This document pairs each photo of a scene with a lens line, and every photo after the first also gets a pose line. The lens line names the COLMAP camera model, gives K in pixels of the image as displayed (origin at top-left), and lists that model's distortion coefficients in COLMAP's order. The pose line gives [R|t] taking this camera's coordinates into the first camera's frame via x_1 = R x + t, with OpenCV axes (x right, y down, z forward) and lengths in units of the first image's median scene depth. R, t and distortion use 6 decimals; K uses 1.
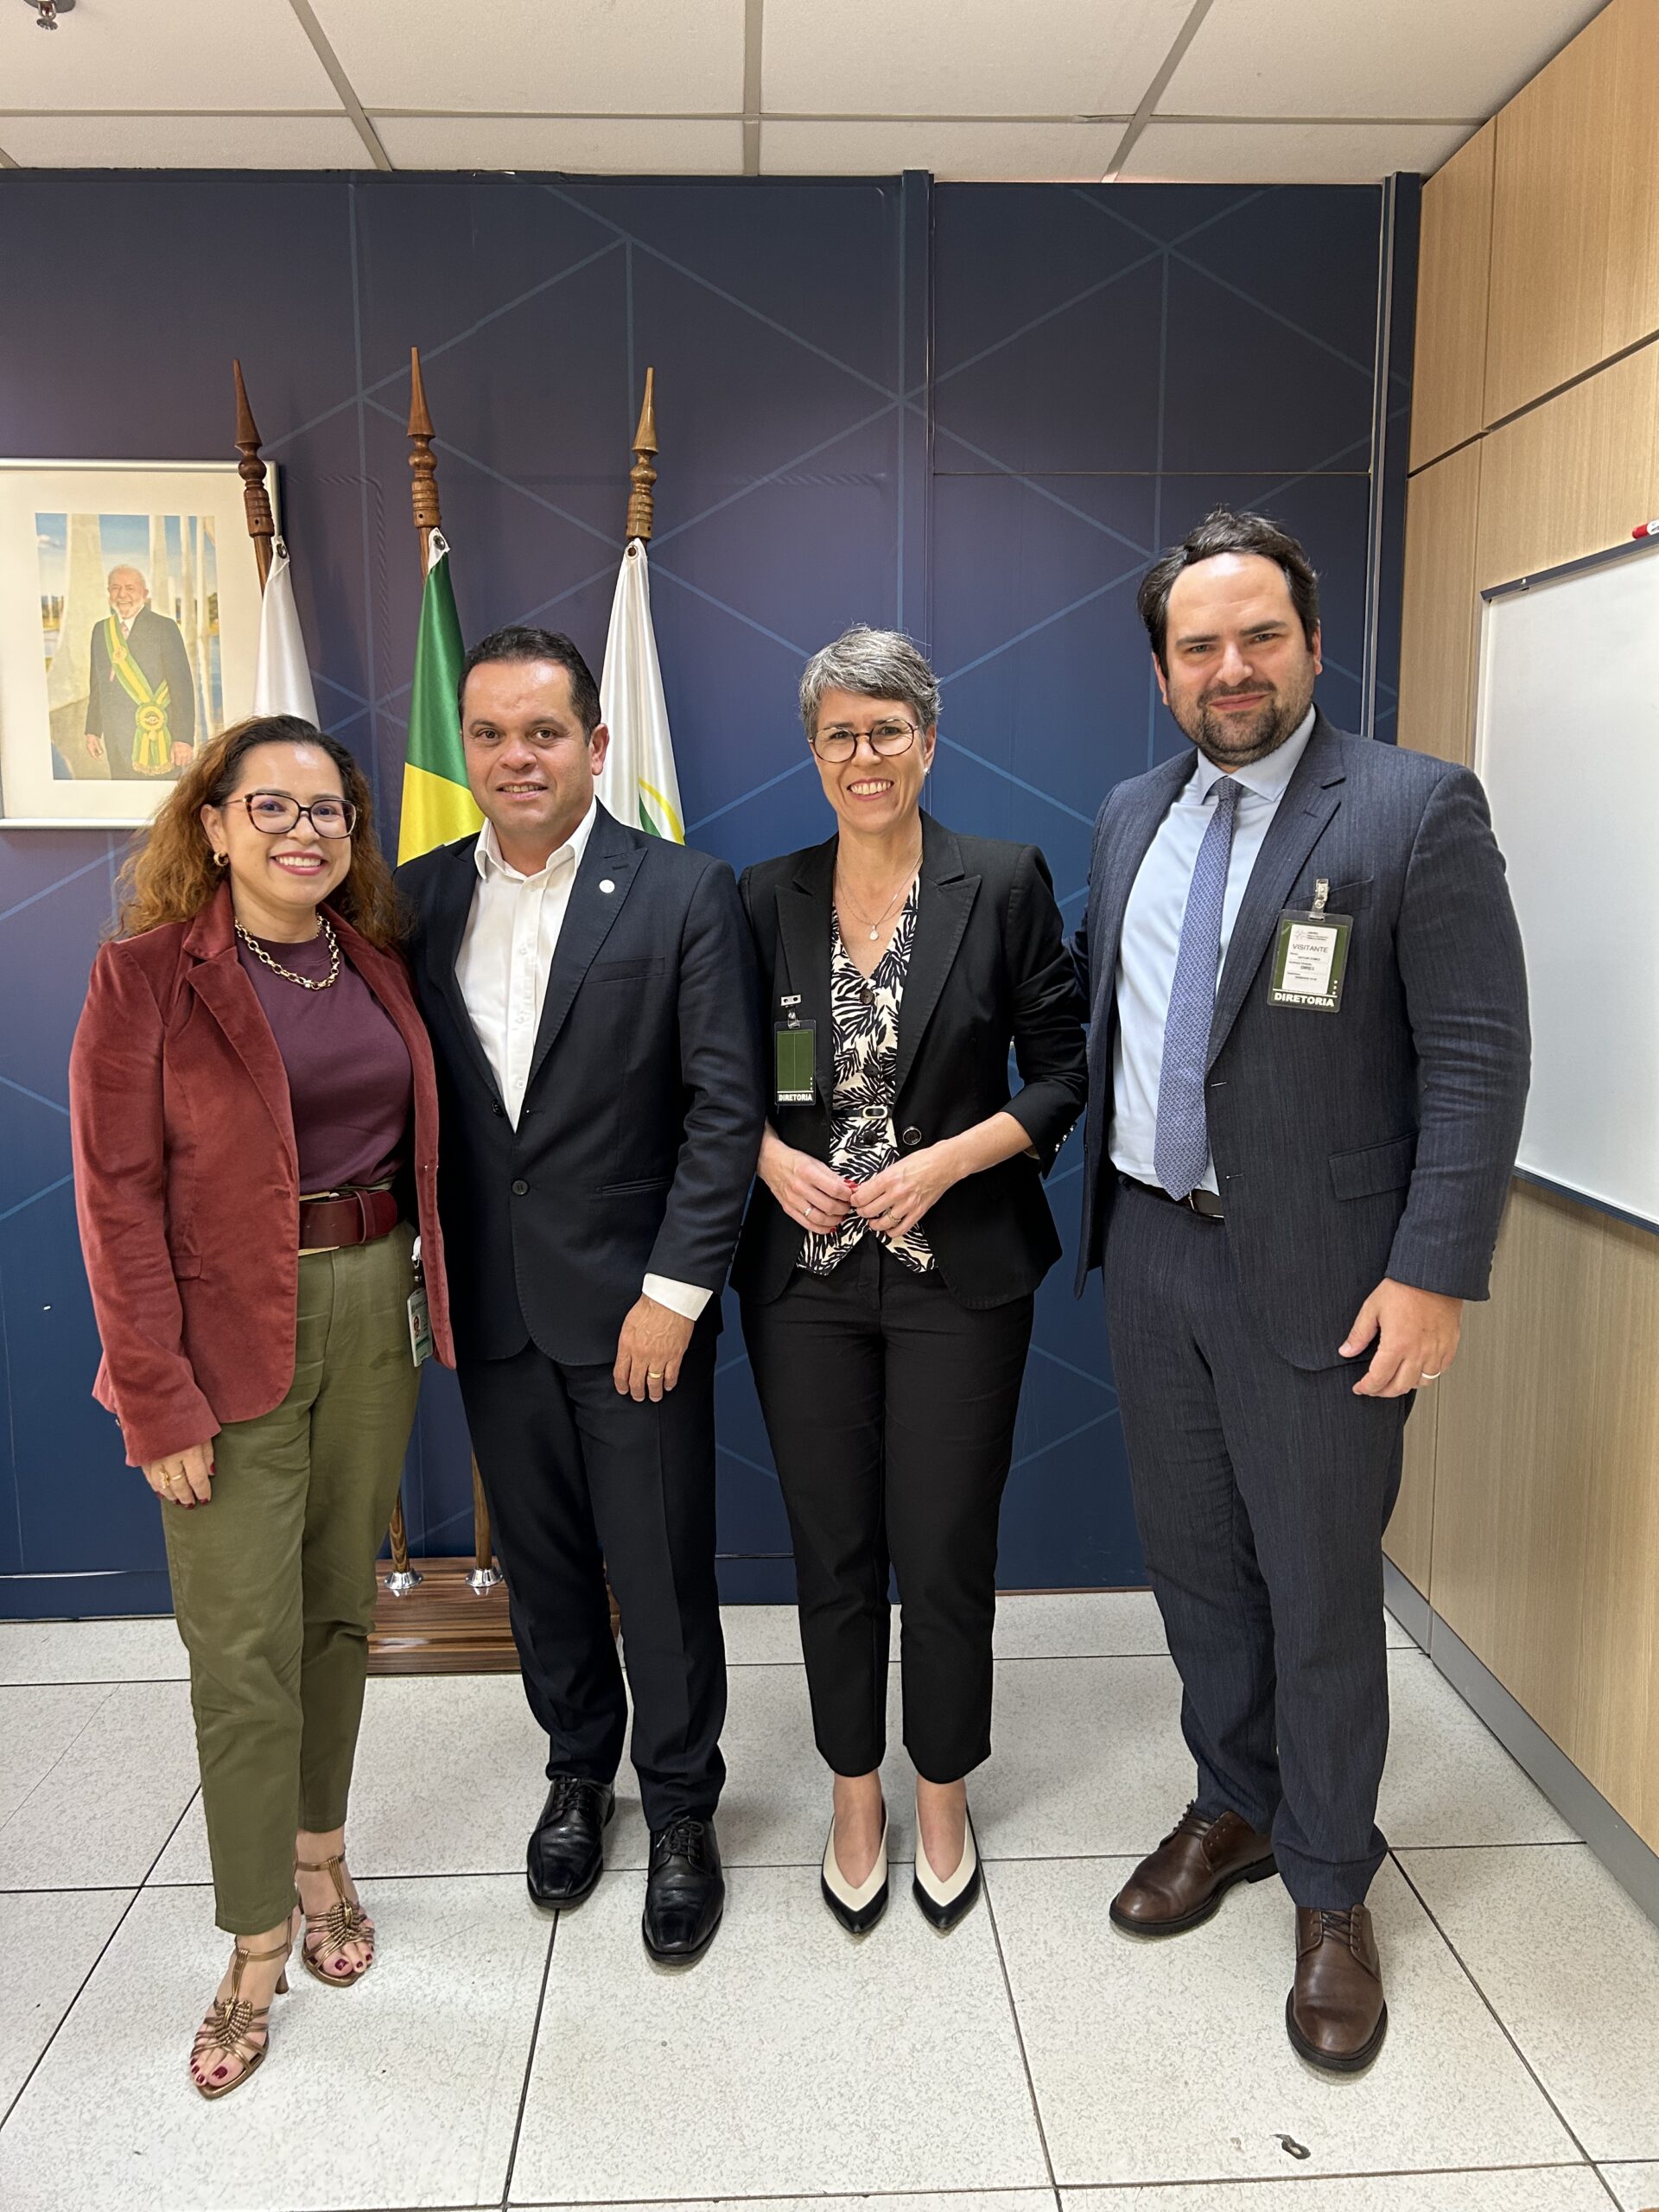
lens RADIAL K [[1800.0, 0, 829.5], [0, 1800.0, 1106.0], [0, 0, 1]] dist [0.031071, -0.005016]
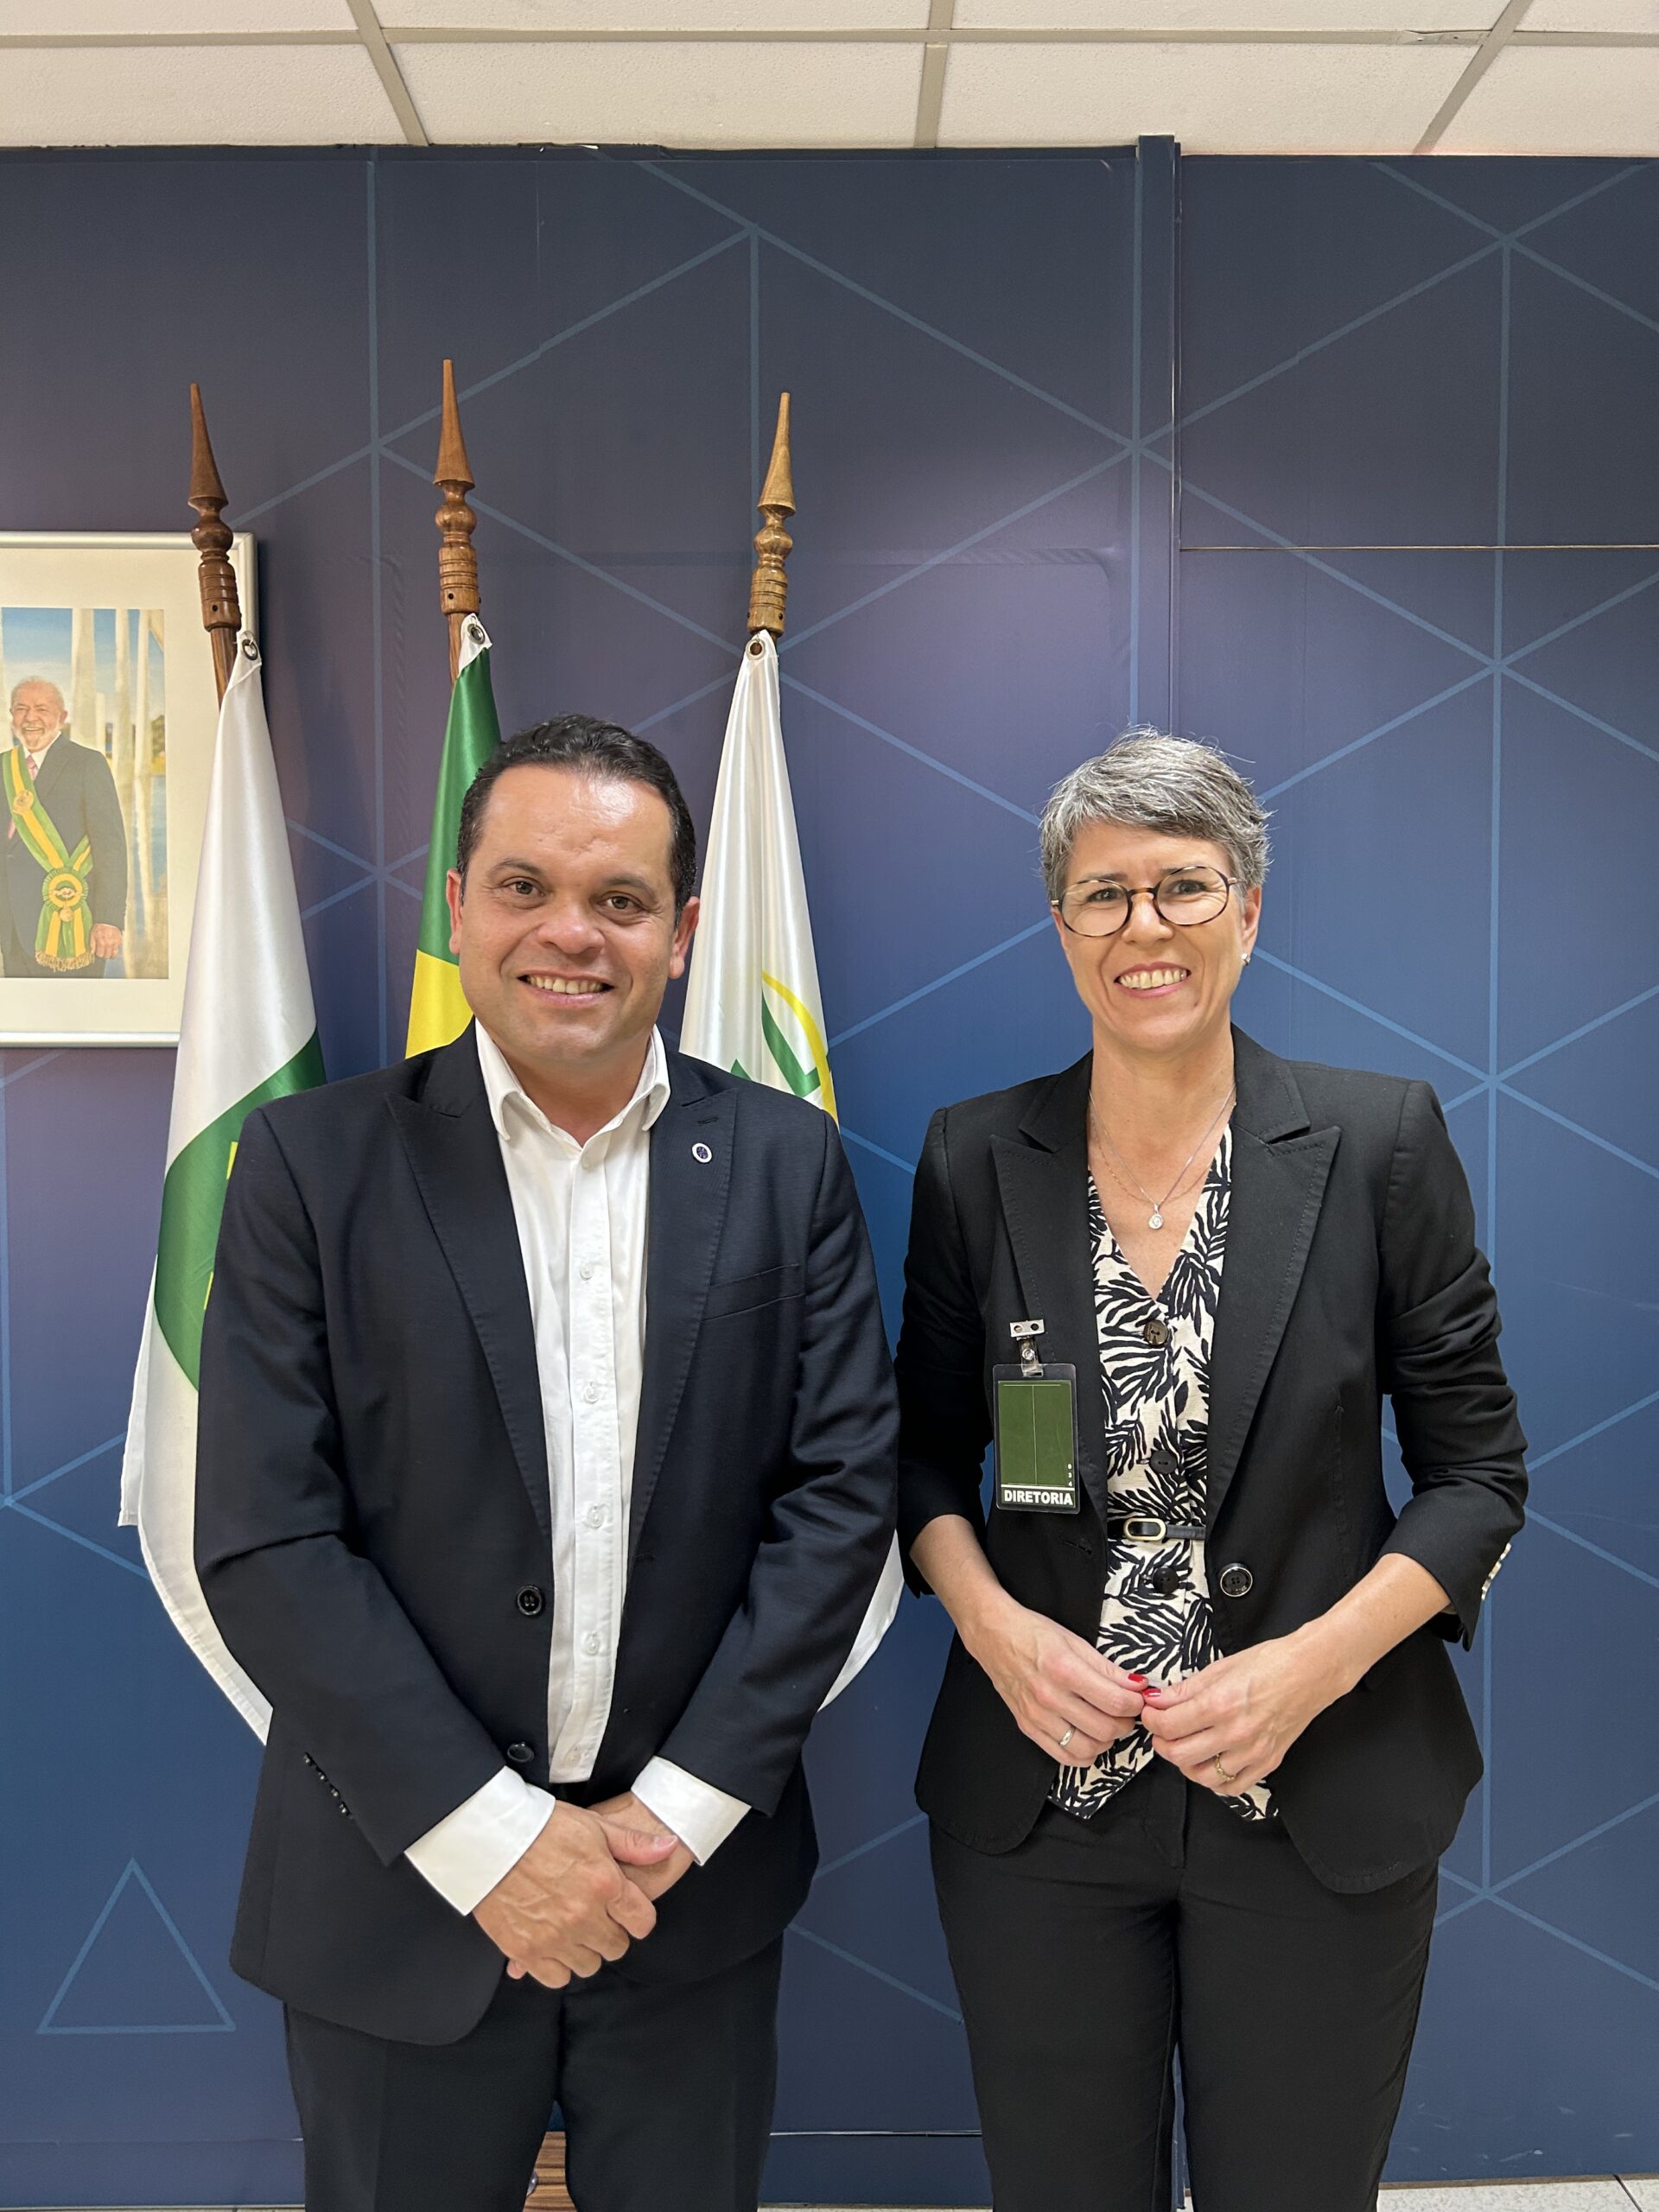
lens RADIAL K [[1800.0, 0, 829.5], [0, 1800.0, 1106.0], [0, 0, 1]] dist [0.031071, -0.005016]
pose [[0.998813, 0.002061, -0.048655, -0.048867], [-0.007595, 0.993472, -0.113820, -0.057652], [0.048103, 0.114055, 0.992309, 0.348963]]
